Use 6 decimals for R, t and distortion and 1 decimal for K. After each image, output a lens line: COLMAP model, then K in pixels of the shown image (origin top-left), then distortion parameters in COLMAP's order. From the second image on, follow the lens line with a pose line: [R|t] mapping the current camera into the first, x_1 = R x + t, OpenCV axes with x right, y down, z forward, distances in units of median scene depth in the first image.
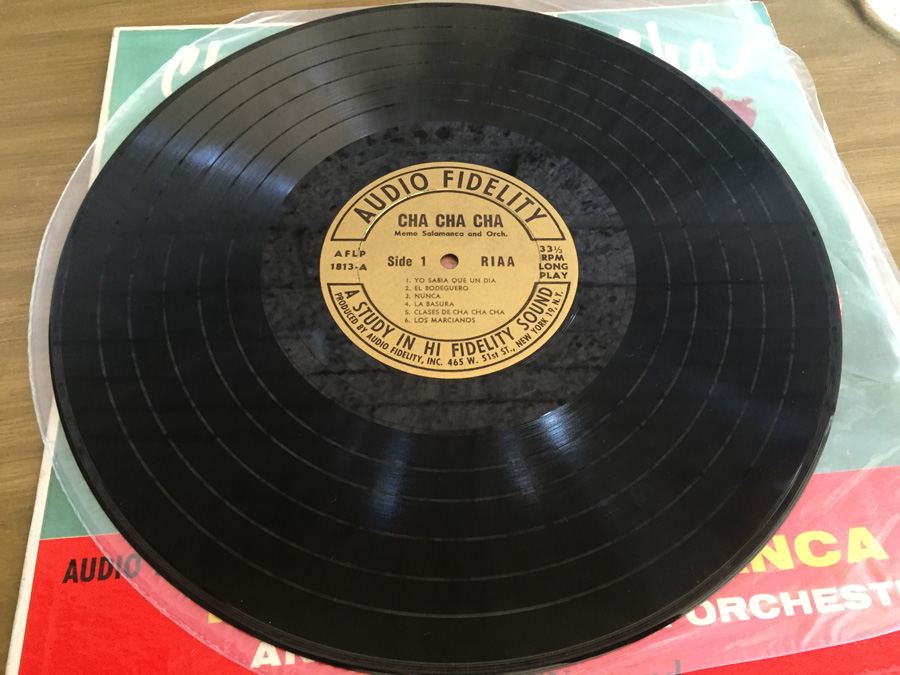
lens RADIAL K [[762.5, 0, 447.9], [0, 762.5, 344.6], [0, 0, 1]] dist [0.047756, 0.003571]
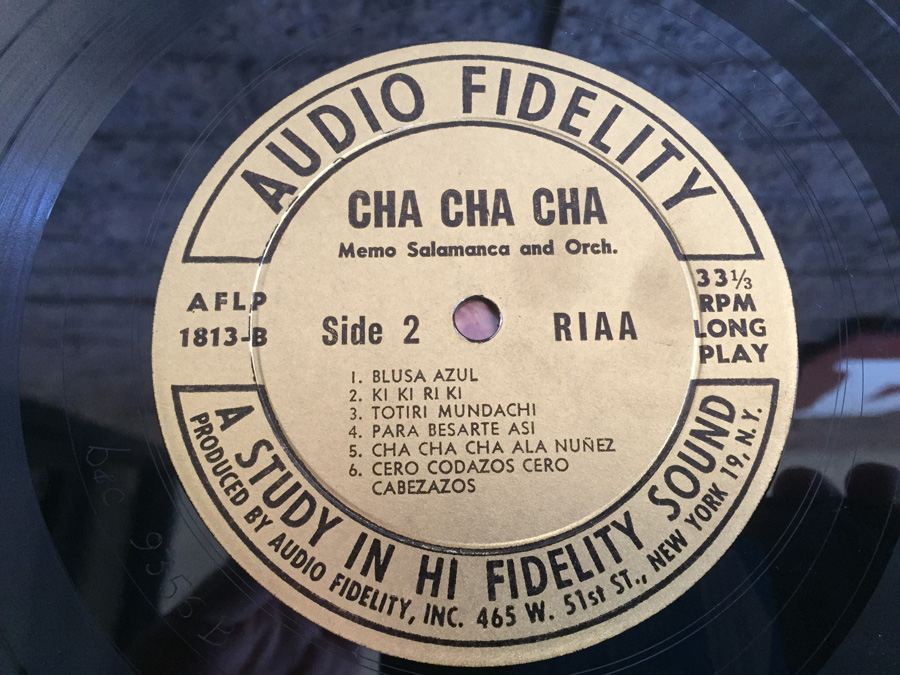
lens RADIAL K [[762.5, 0, 479.1], [0, 762.5, 361.5], [0, 0, 1]] dist [0.047756, 0.003571]
pose [[0.999856, -0.005071, 0.016221, -0.004385], [0.001011, 0.970505, 0.241077, -0.190876], [-0.016965, -0.241026, 0.970370, 0.618629]]
